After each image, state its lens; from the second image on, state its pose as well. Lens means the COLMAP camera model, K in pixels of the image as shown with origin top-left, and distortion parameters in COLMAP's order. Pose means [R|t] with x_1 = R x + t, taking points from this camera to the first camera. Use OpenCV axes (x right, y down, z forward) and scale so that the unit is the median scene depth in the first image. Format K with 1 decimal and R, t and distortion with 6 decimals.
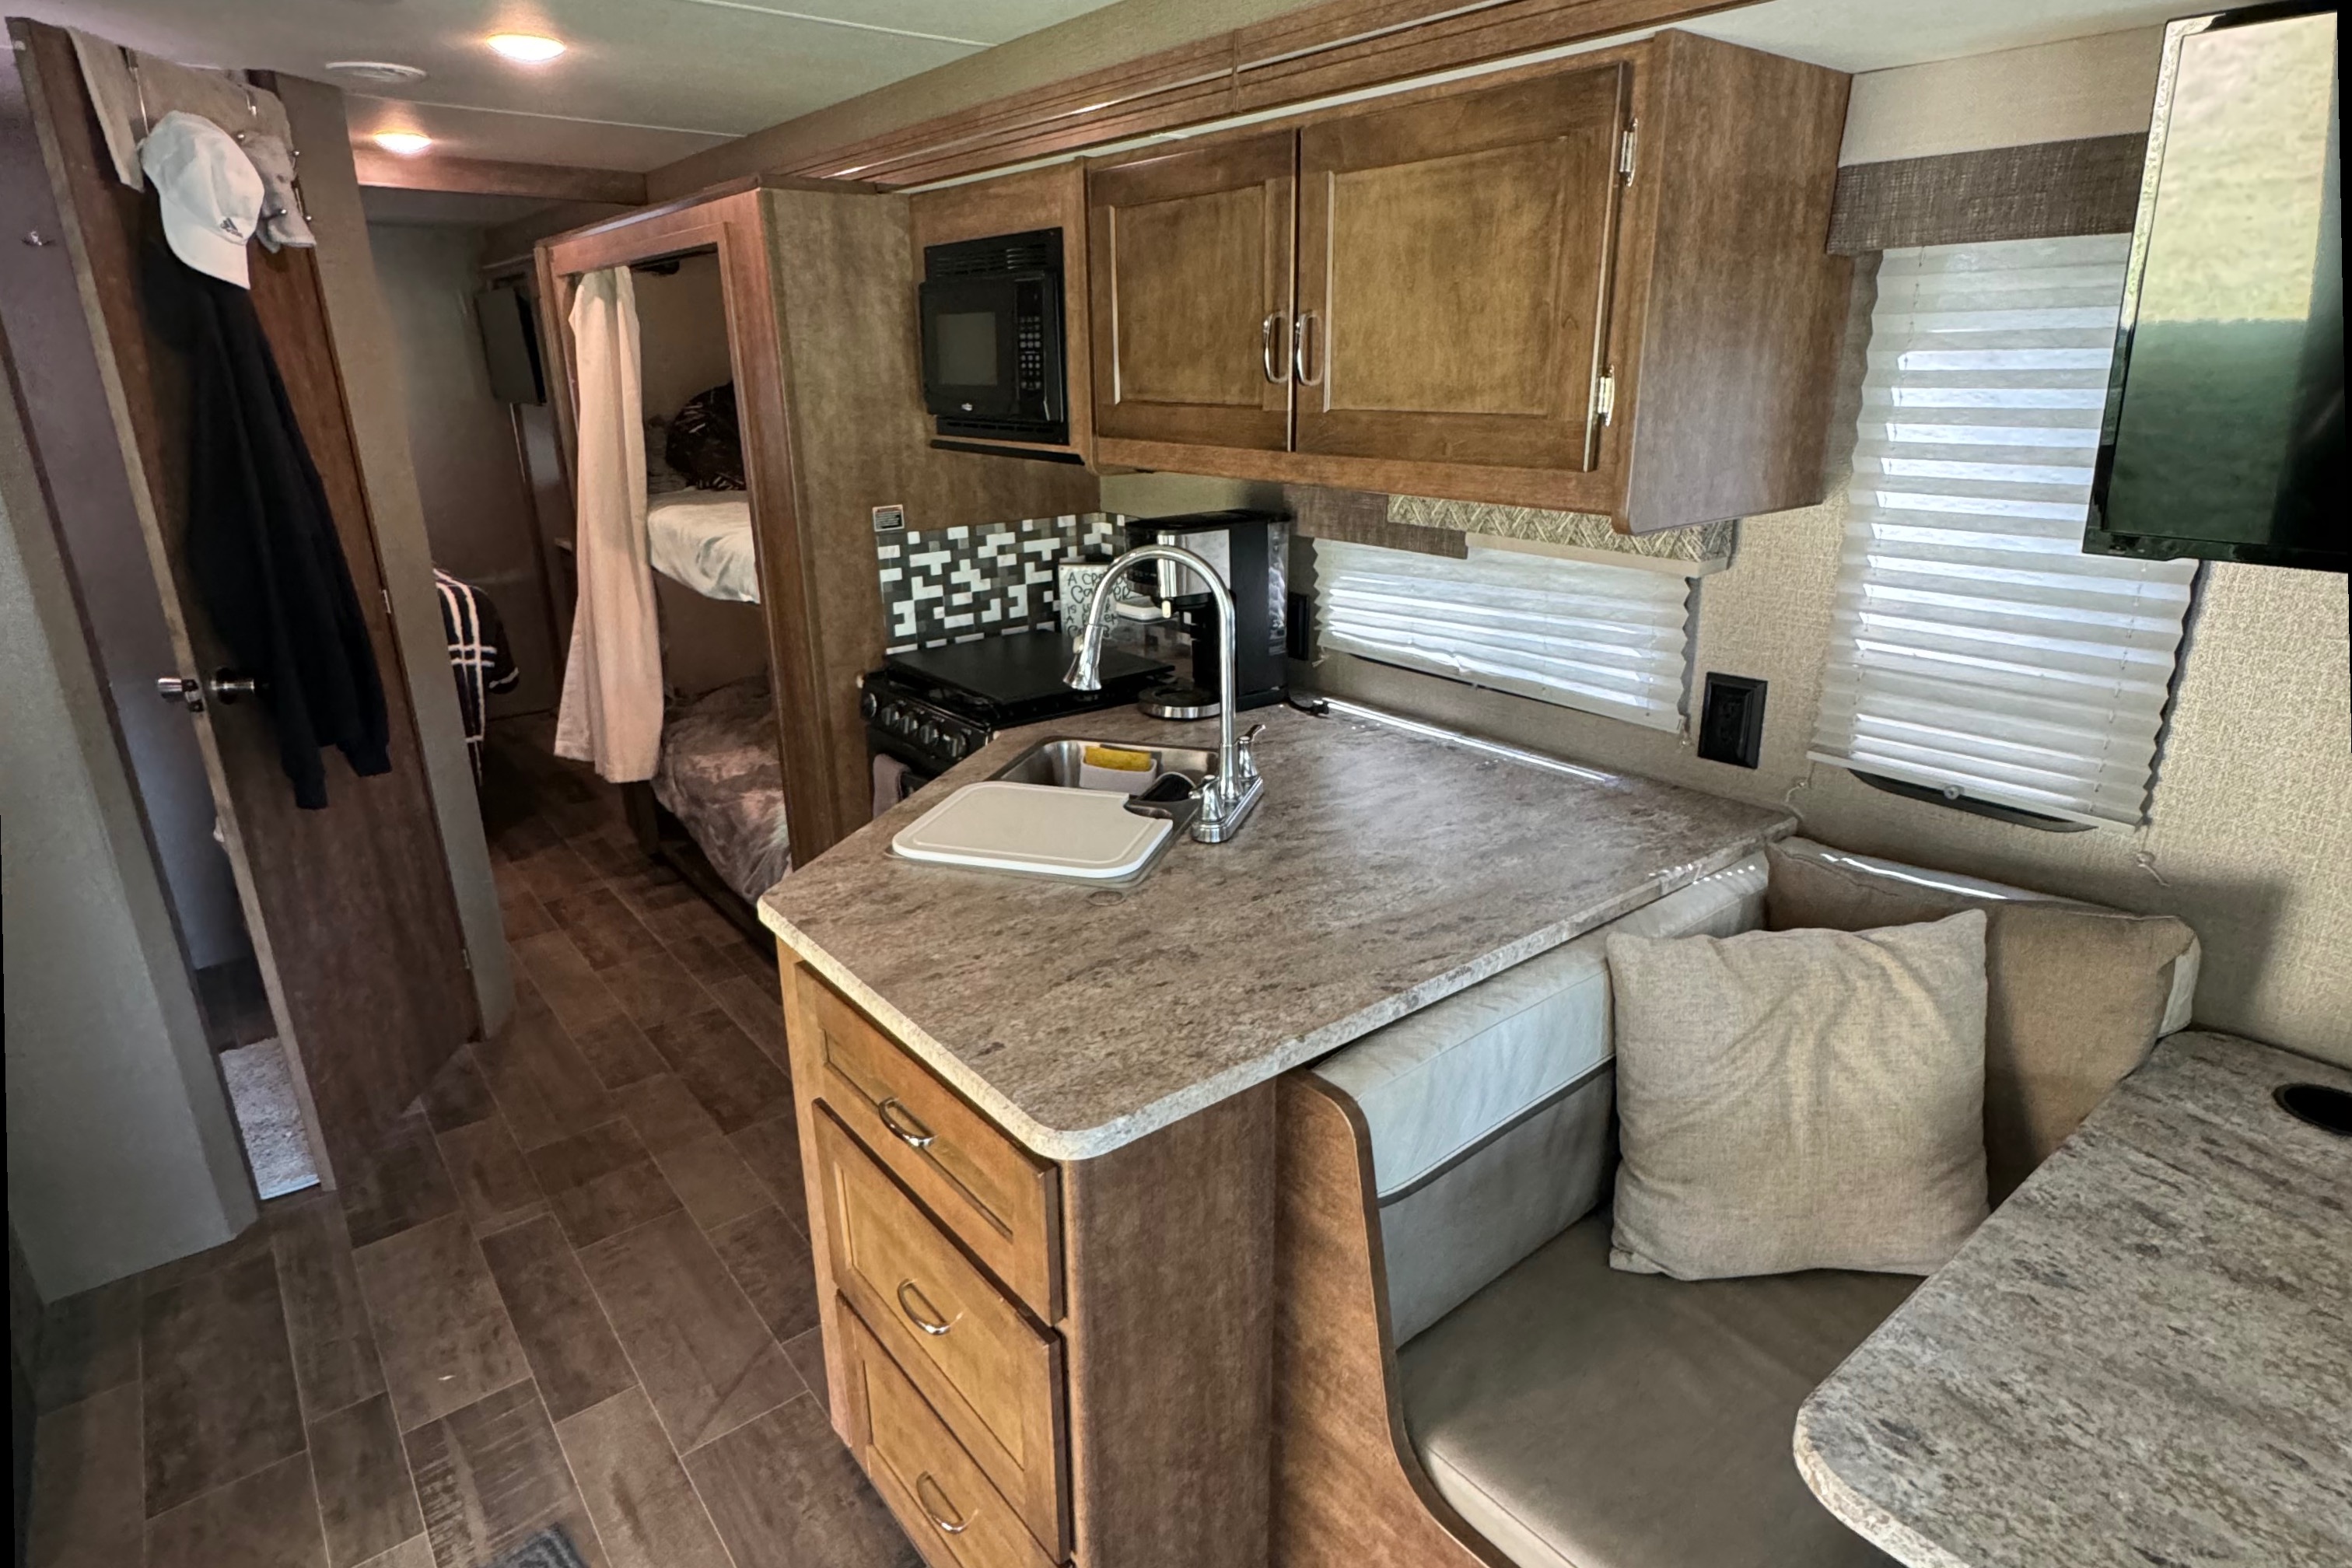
lens RADIAL K [[1333.4, 0, 1176.0], [0, 1333.4, 784.0], [0, 0, 1]] dist [-0.001143, -0.001033]
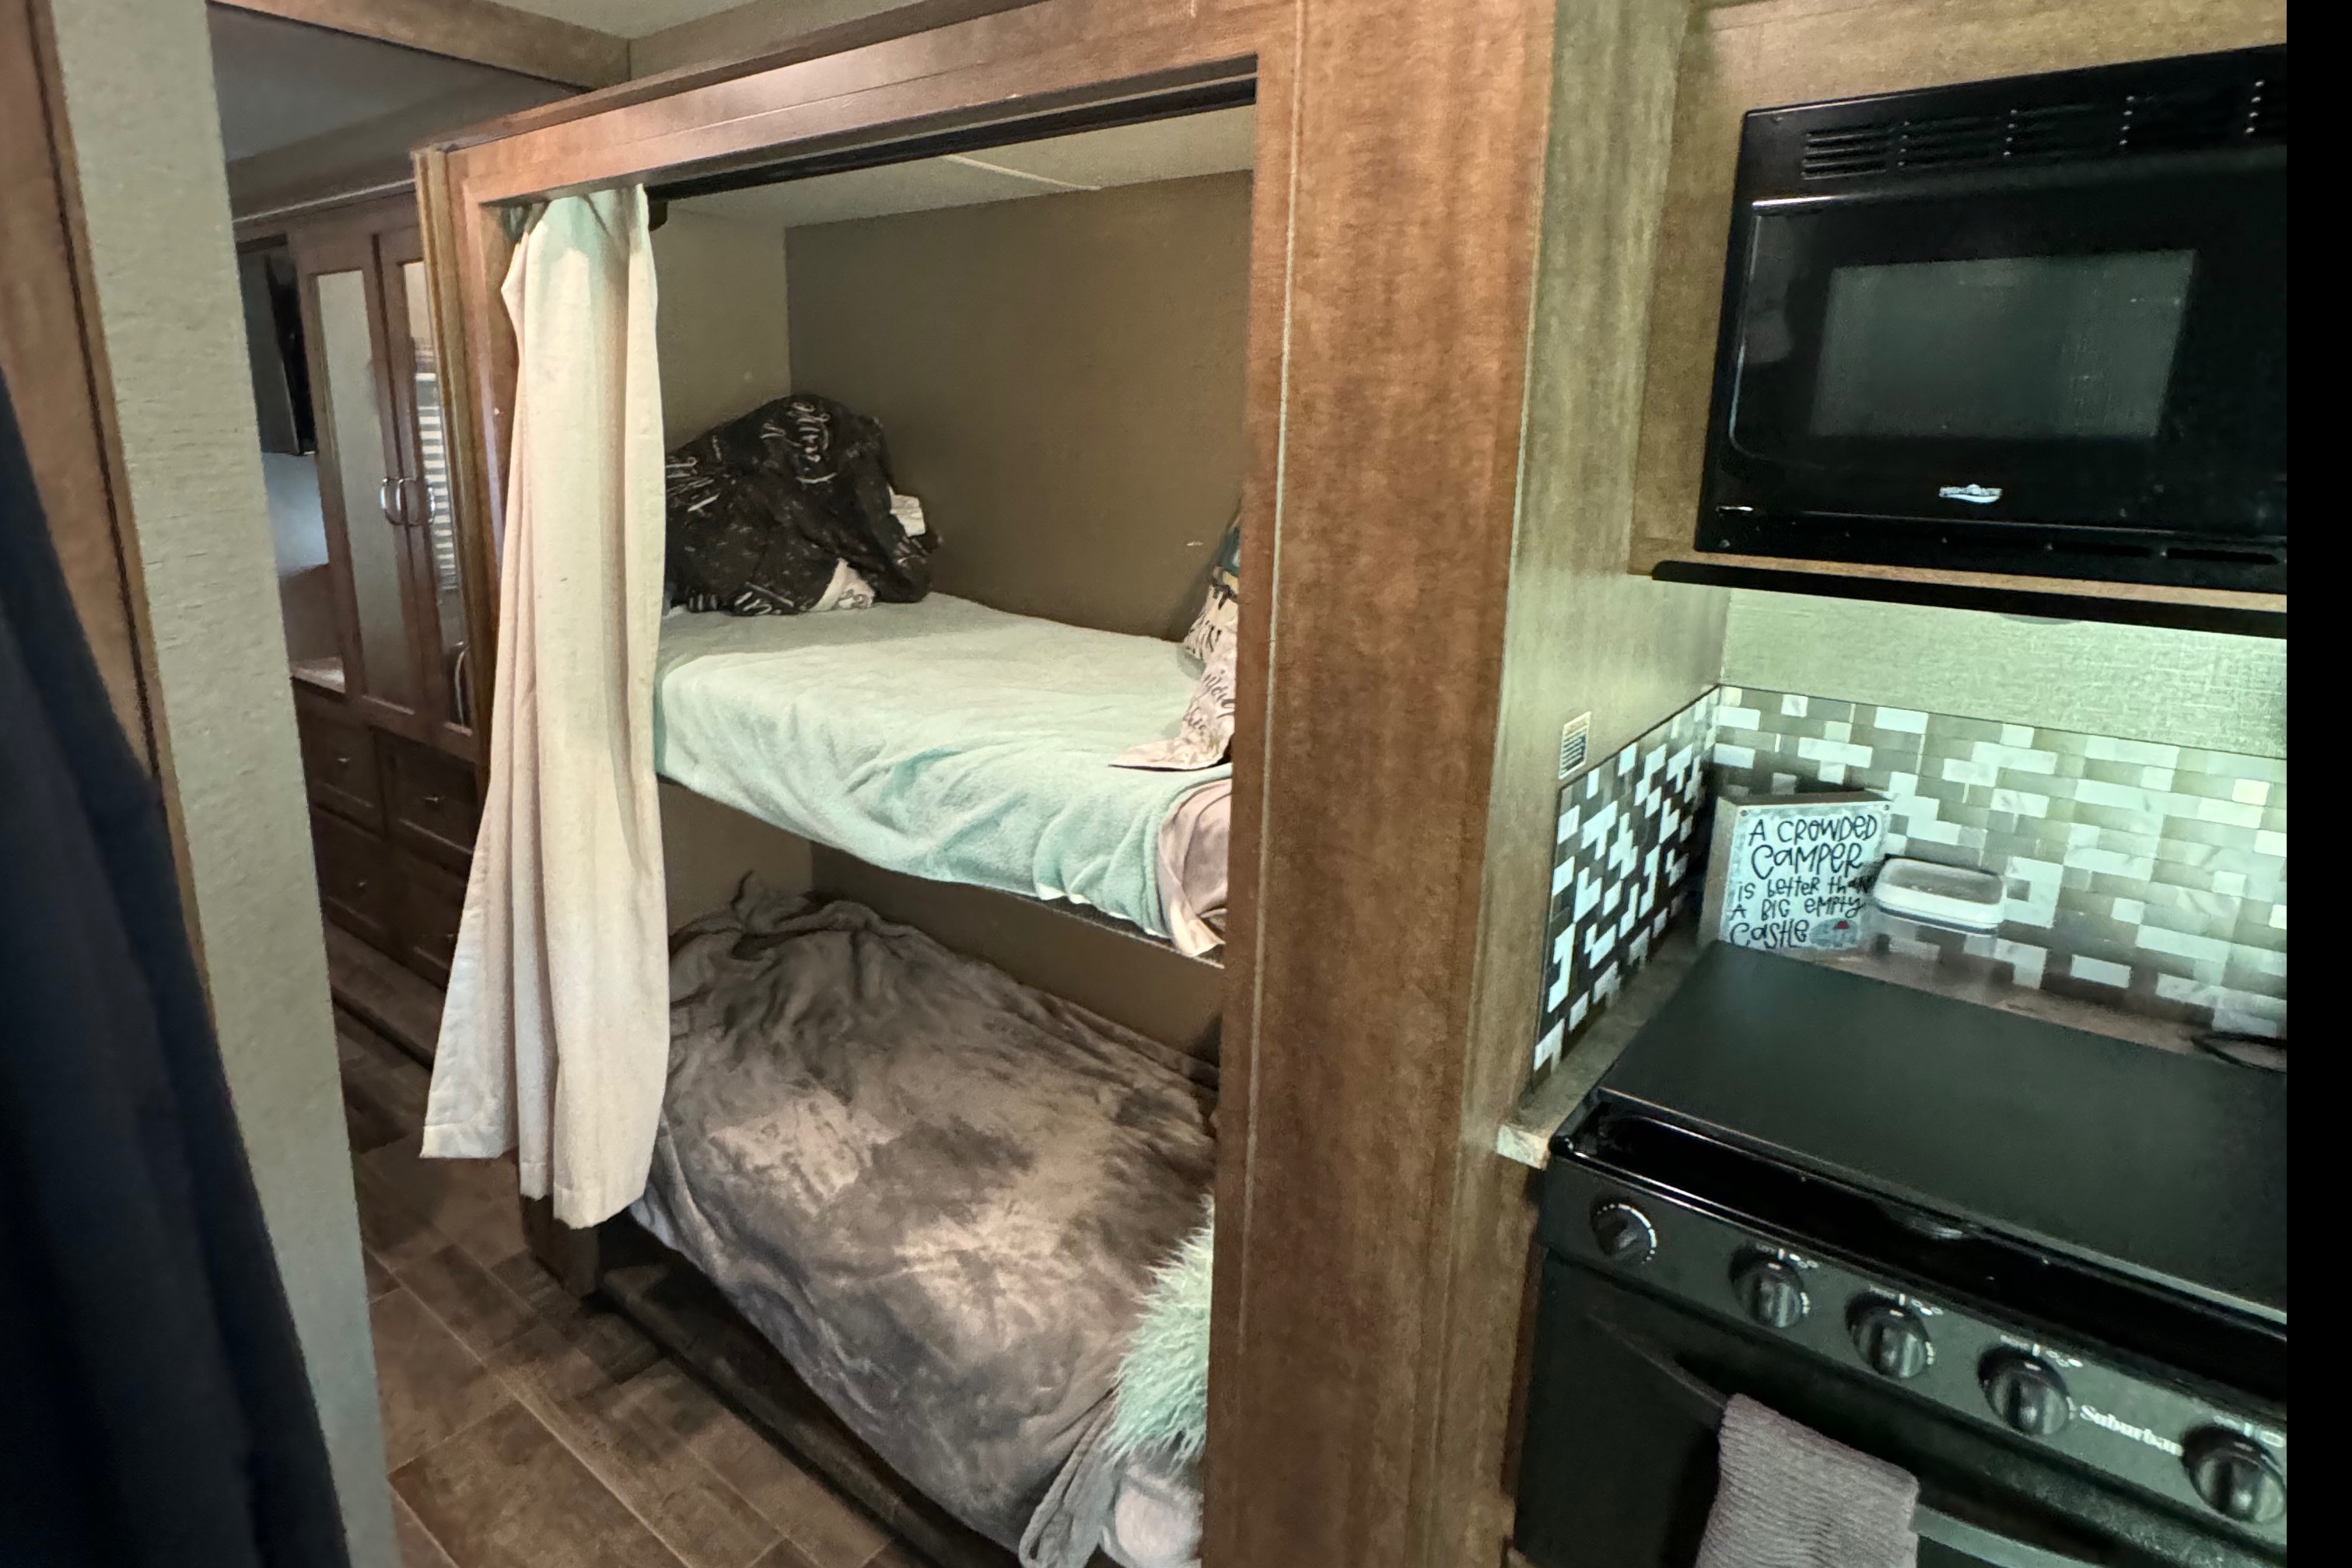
lens RADIAL K [[1339.1, 0, 1176.0], [0, 1339.1, 696.8], [0, 0, 1]] dist [-0.001372, -0.000580]
pose [[0.971409, -0.021268, 0.236456, -0.360408], [0.046474, 0.993745, -0.101544, -0.147376], [-0.232817, 0.109630, 0.966322, 0.516585]]
